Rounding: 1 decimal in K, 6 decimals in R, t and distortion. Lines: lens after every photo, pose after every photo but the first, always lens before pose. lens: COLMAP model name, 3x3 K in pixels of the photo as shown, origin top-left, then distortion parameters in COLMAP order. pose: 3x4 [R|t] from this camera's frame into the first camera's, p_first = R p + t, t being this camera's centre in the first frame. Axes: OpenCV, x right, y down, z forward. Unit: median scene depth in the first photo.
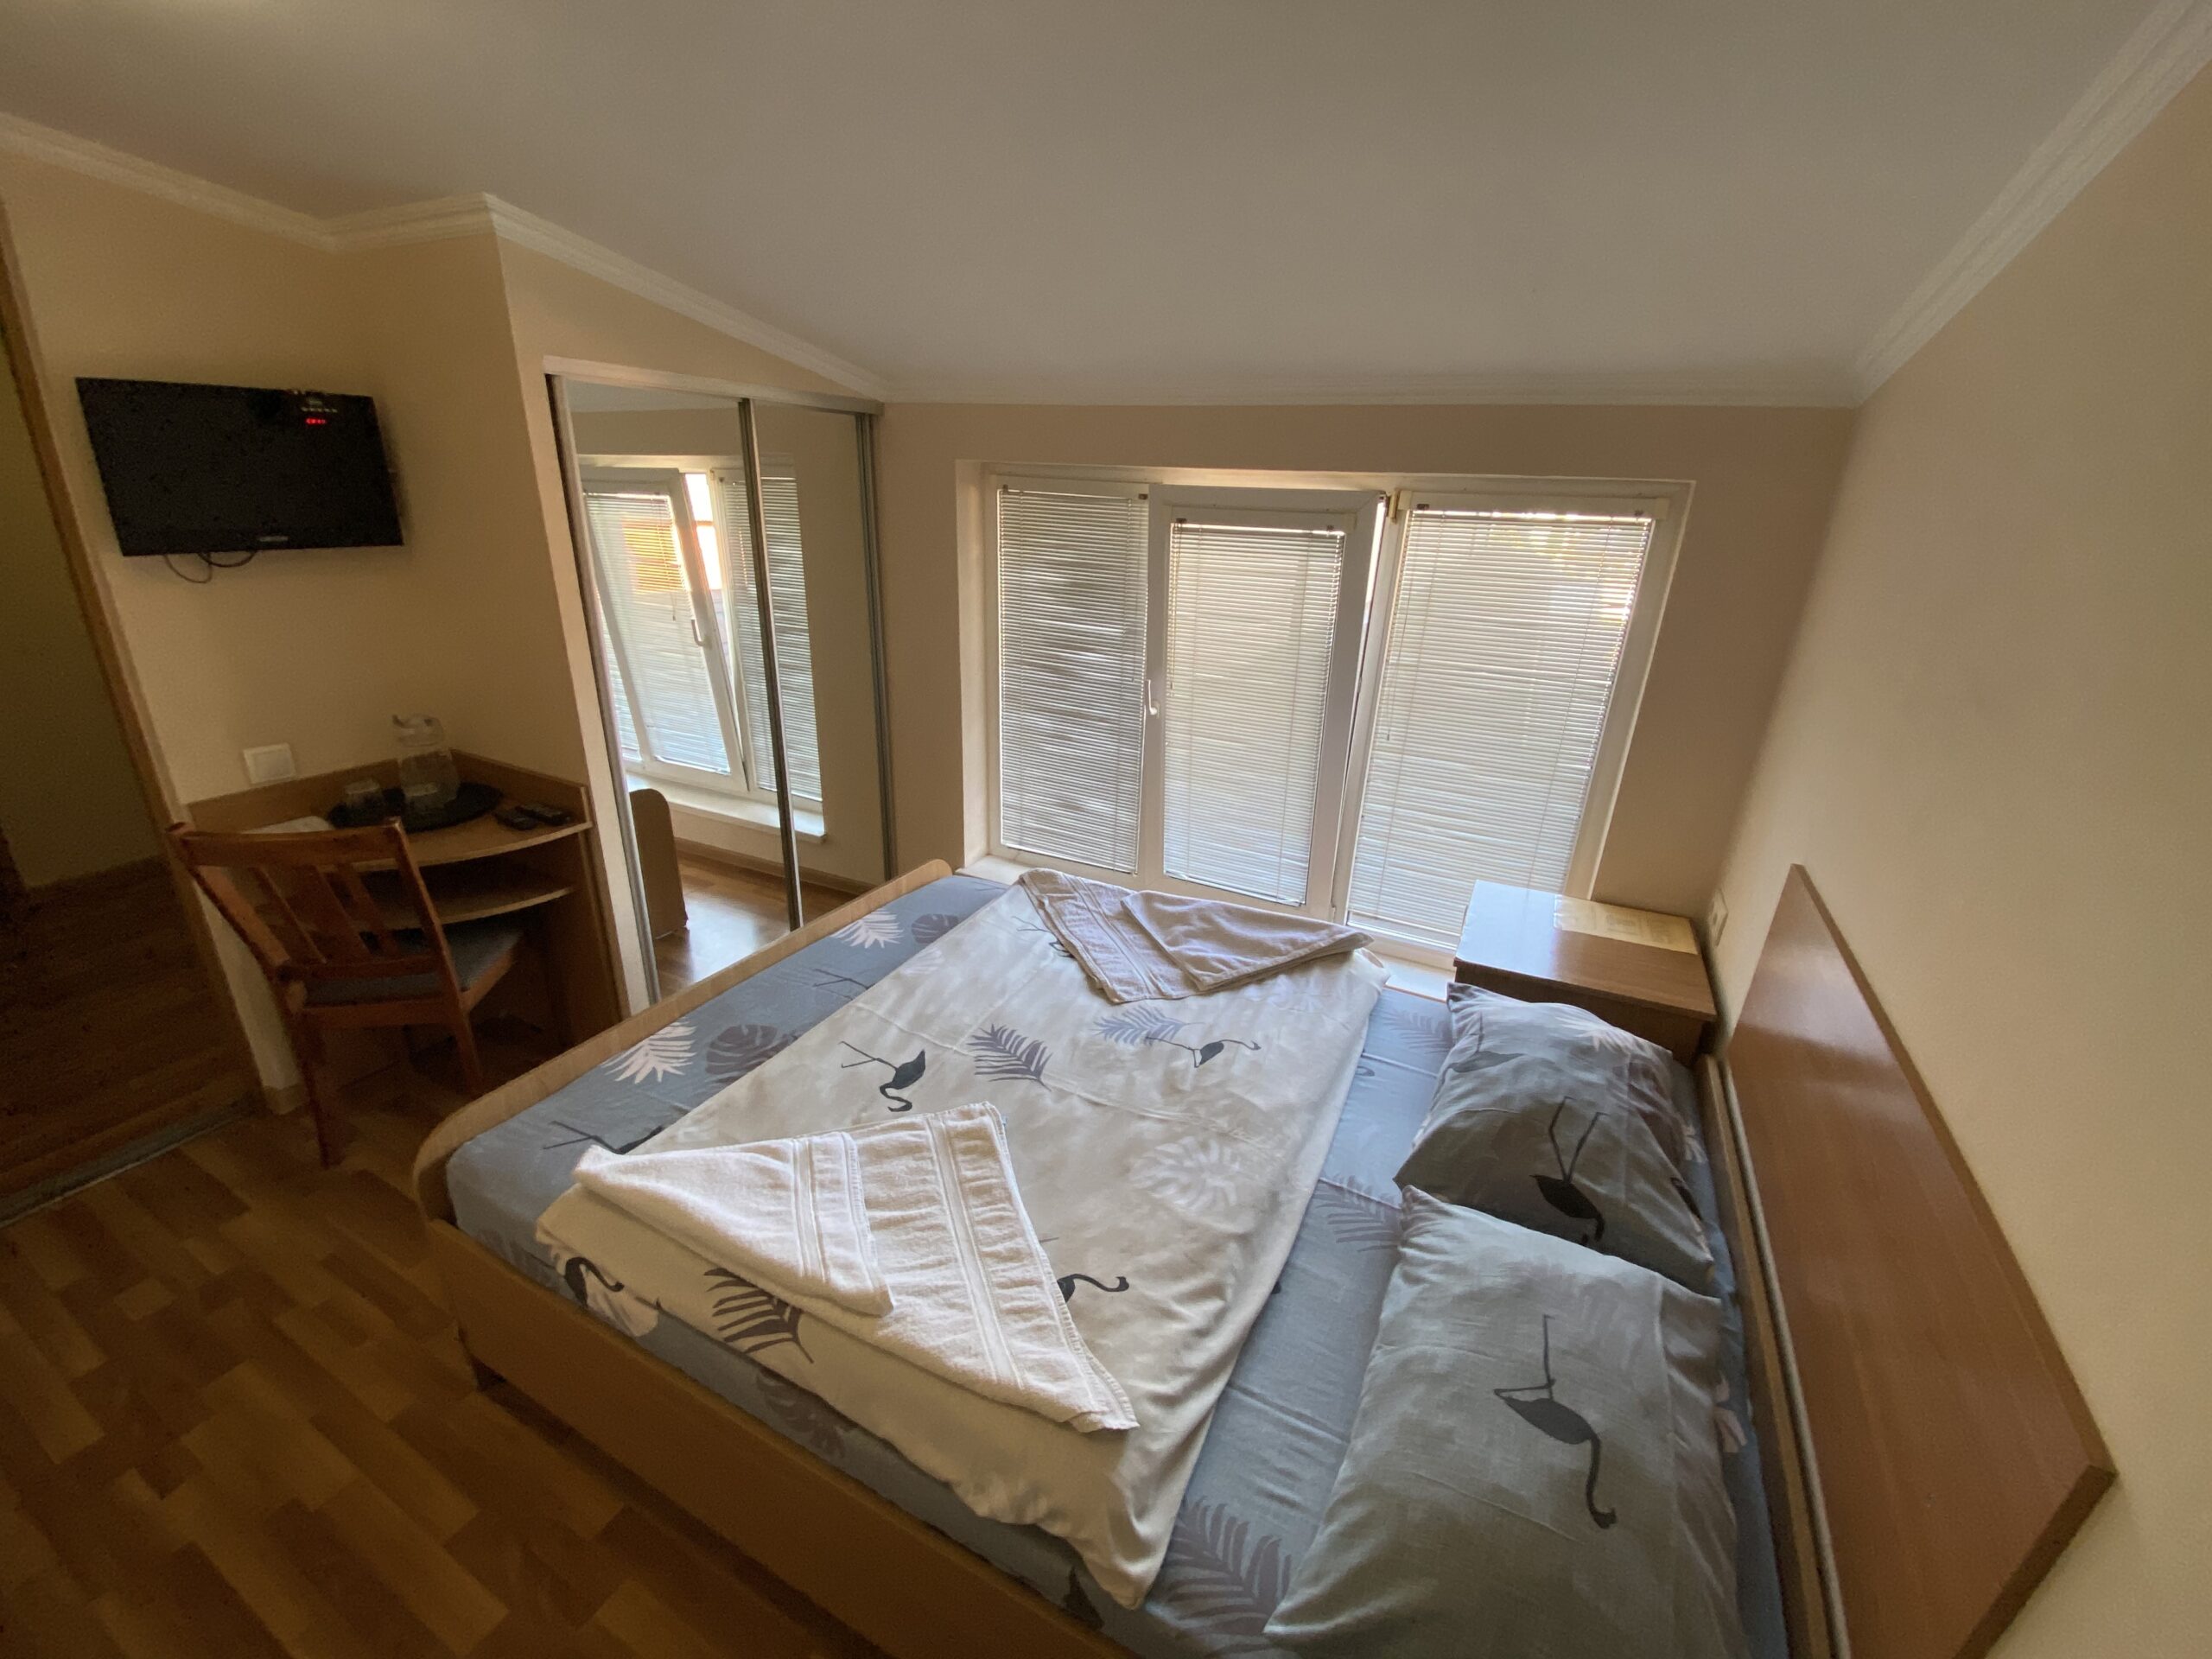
lens RADIAL K [[891.1, 0, 1111.7], [0, 891.1, 826.8], [0, 0, 1]] dist [0.057707, -0.044606]
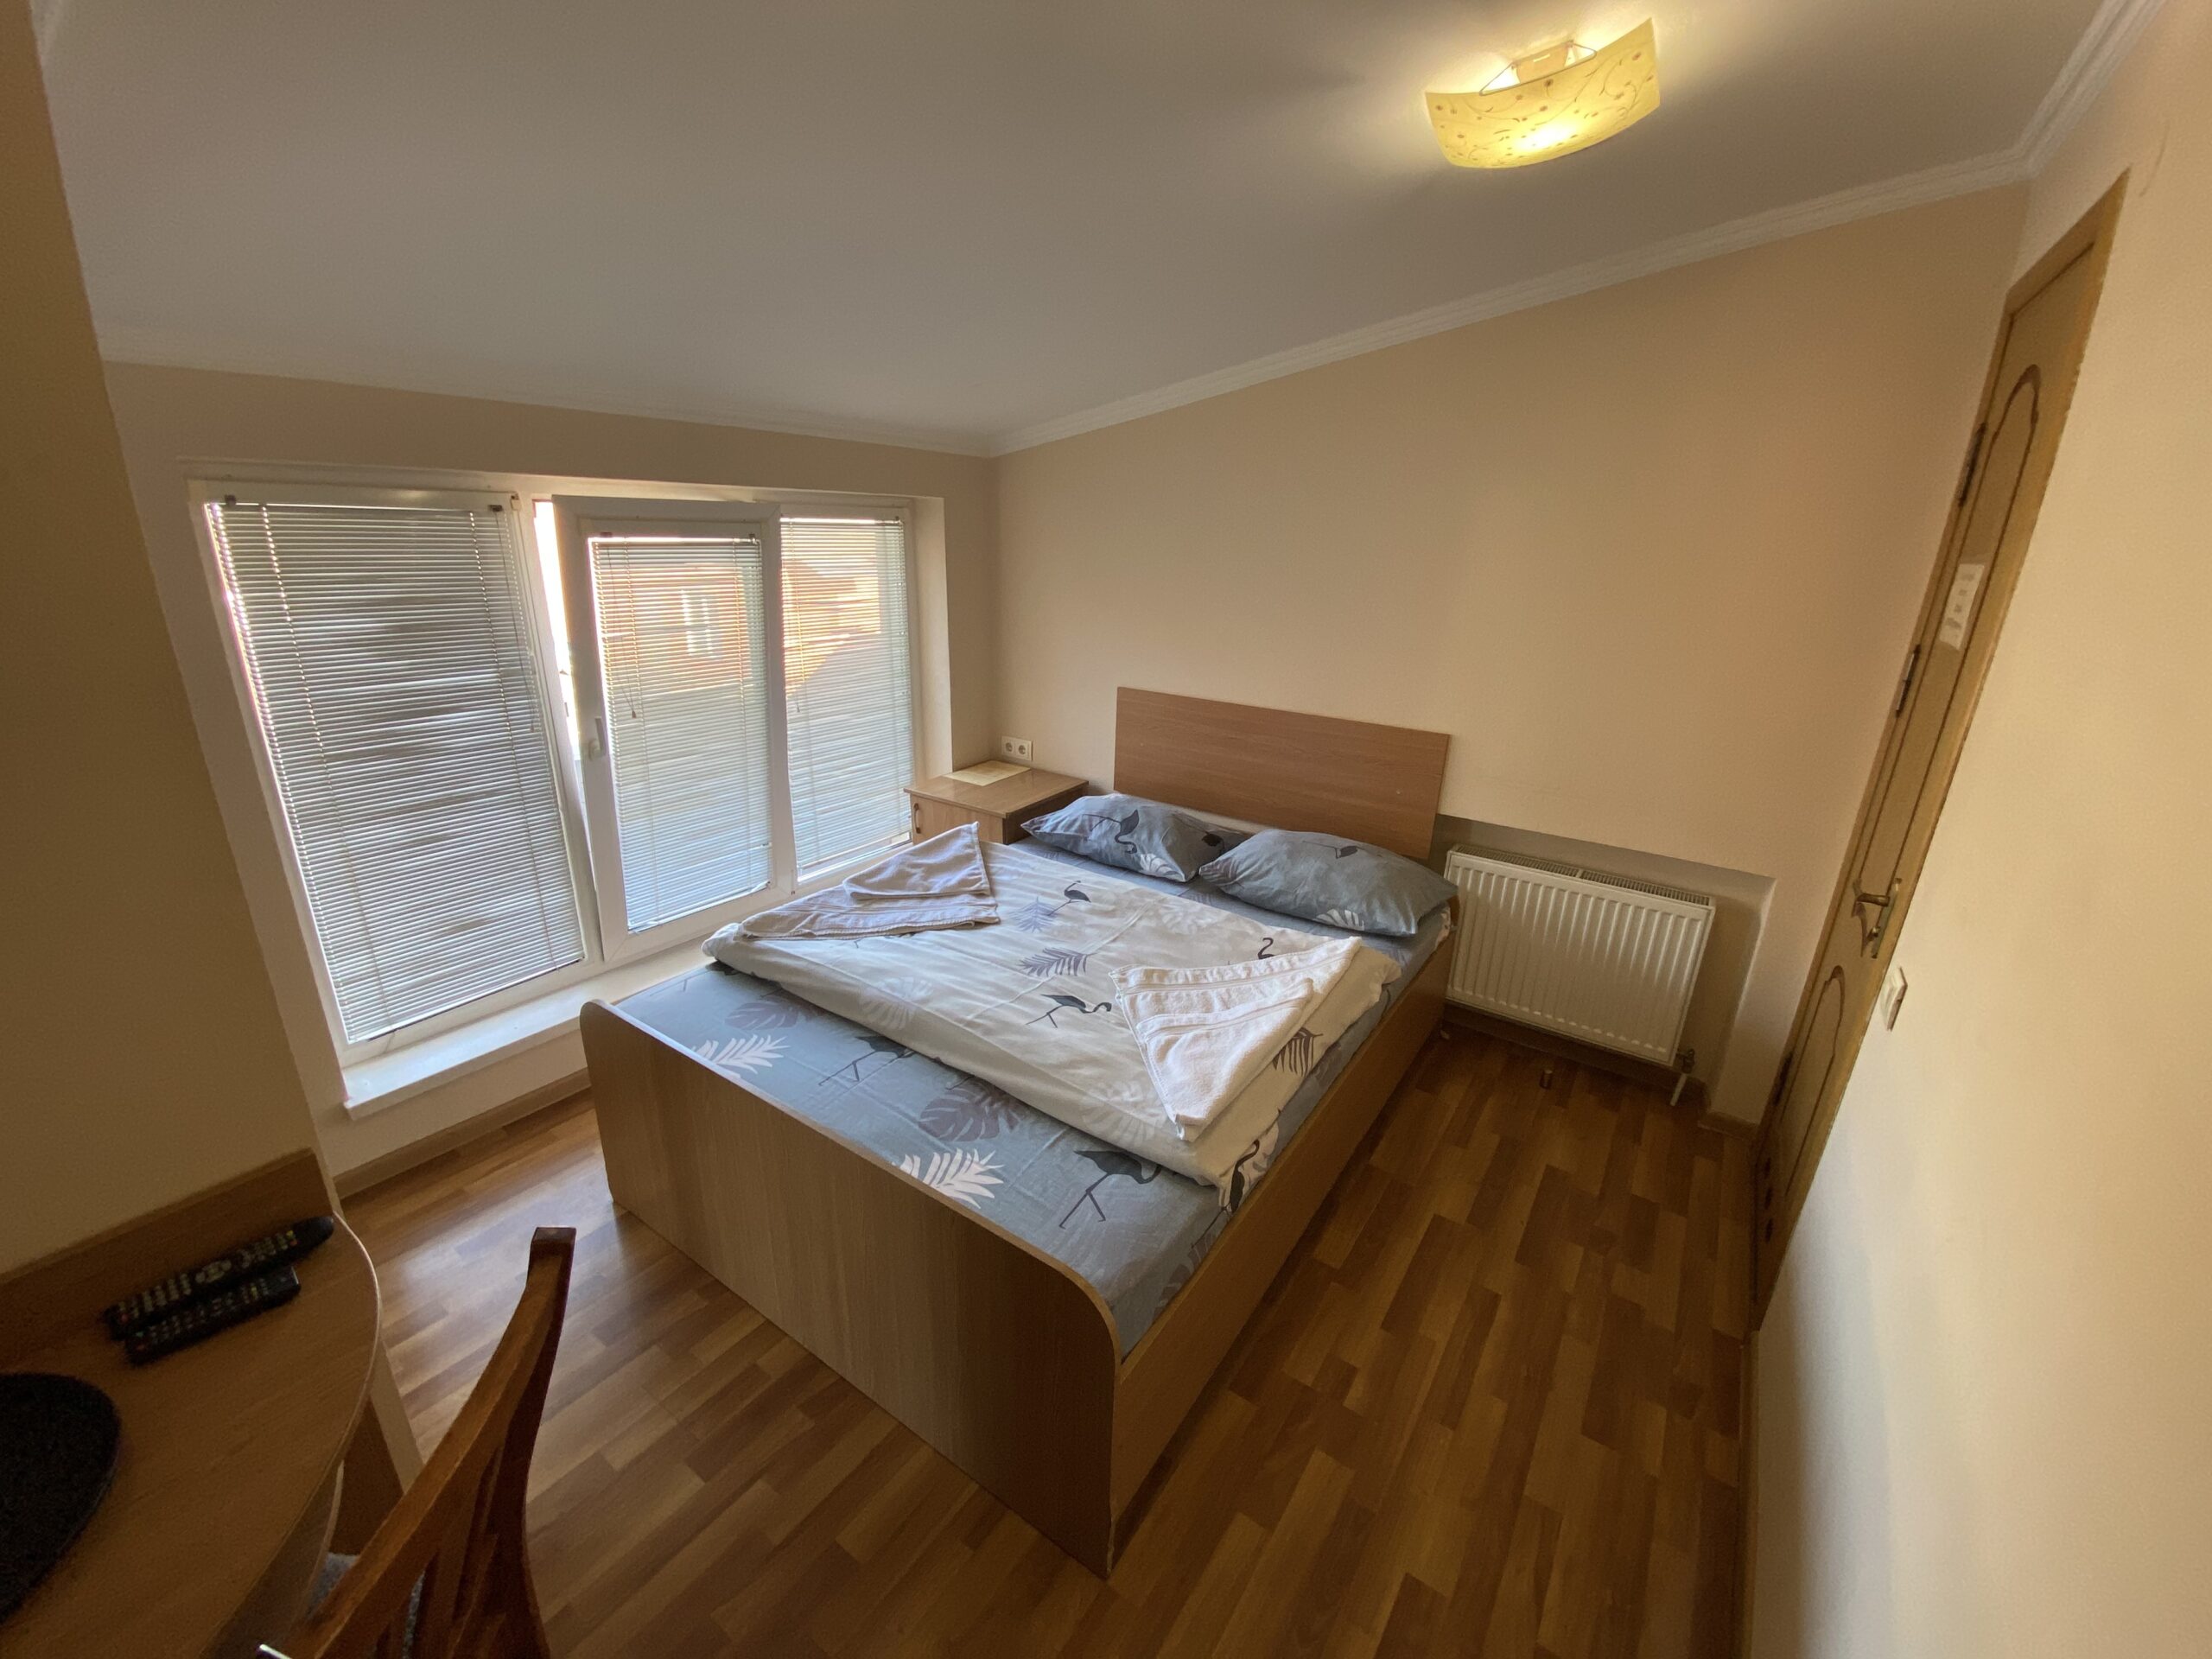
lens RADIAL K [[891.1, 0, 1111.7], [0, 891.1, 826.8], [0, 0, 1]] dist [0.057707, -0.044606]
pose [[0.125723, -0.346309, 0.929658, -0.982073], [0.331767, 0.897816, 0.289580, -0.207629], [-0.934946, 0.272023, 0.227770, 0.475049]]
